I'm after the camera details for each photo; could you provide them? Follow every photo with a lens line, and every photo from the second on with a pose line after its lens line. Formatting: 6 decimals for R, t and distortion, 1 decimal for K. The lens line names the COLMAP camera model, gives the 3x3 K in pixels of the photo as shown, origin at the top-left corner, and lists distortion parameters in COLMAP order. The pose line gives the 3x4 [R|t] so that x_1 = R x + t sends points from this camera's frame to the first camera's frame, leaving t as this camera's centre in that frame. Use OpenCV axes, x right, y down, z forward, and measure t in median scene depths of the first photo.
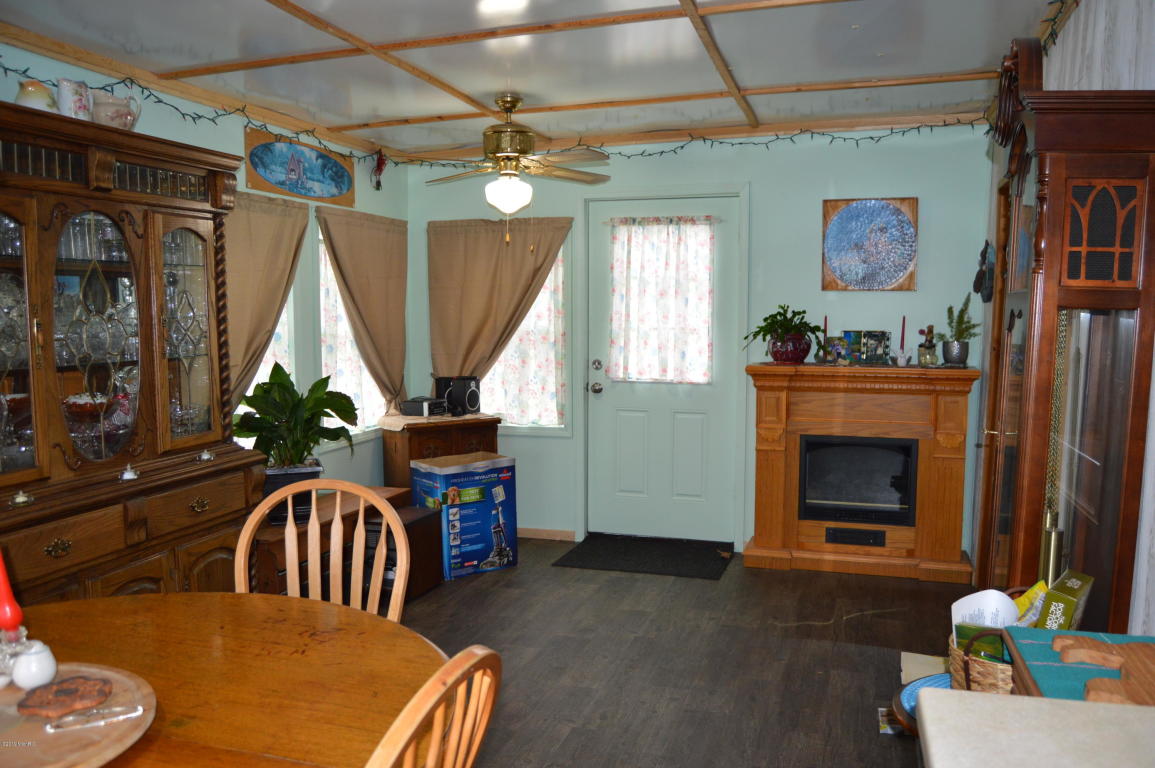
lens RADIAL K [[910.0, 0, 578.0], [0, 910.0, 381.8], [0, 0, 1]] dist [-0.091540, 0.023012]
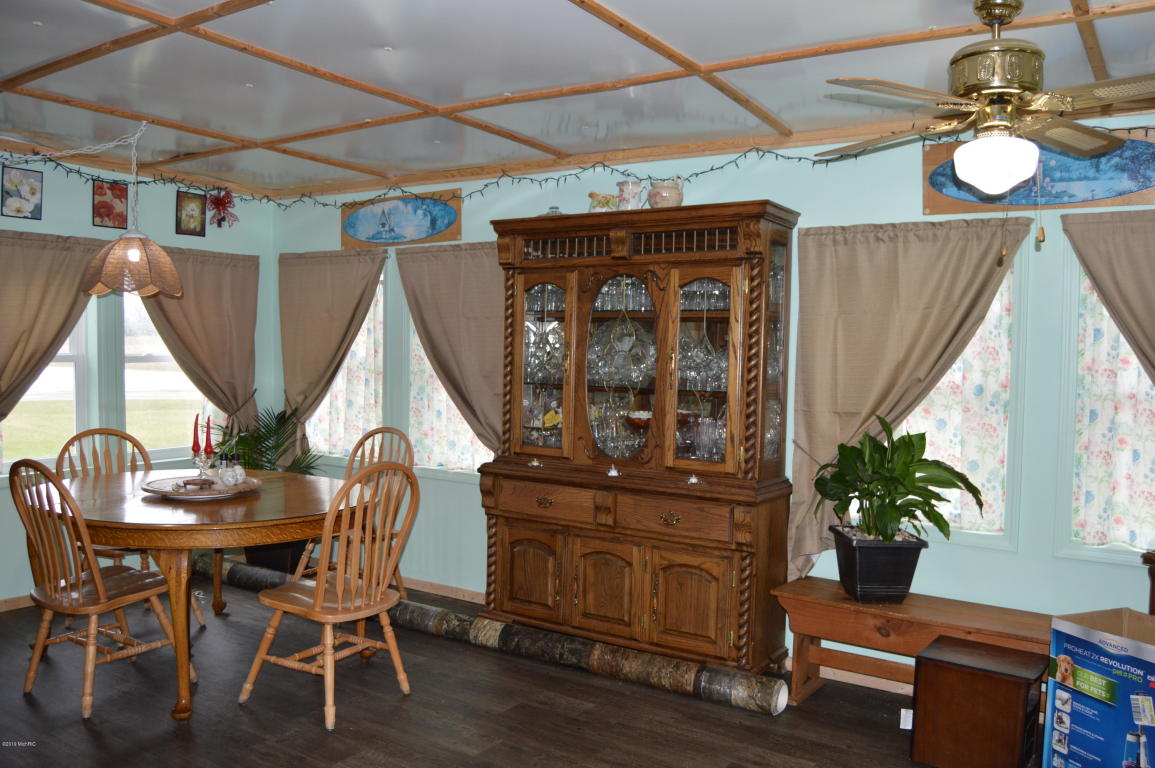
lens RADIAL K [[910.0, 0, 579.3], [0, 910.0, 391.2], [0, 0, 1]] dist [-0.091540, 0.023012]
pose [[-0.289983, 0.033507, -0.956445, 0.549213], [-0.100604, 0.992782, 0.065282, -0.067881], [0.951729, 0.115153, -0.284519, 0.920379]]
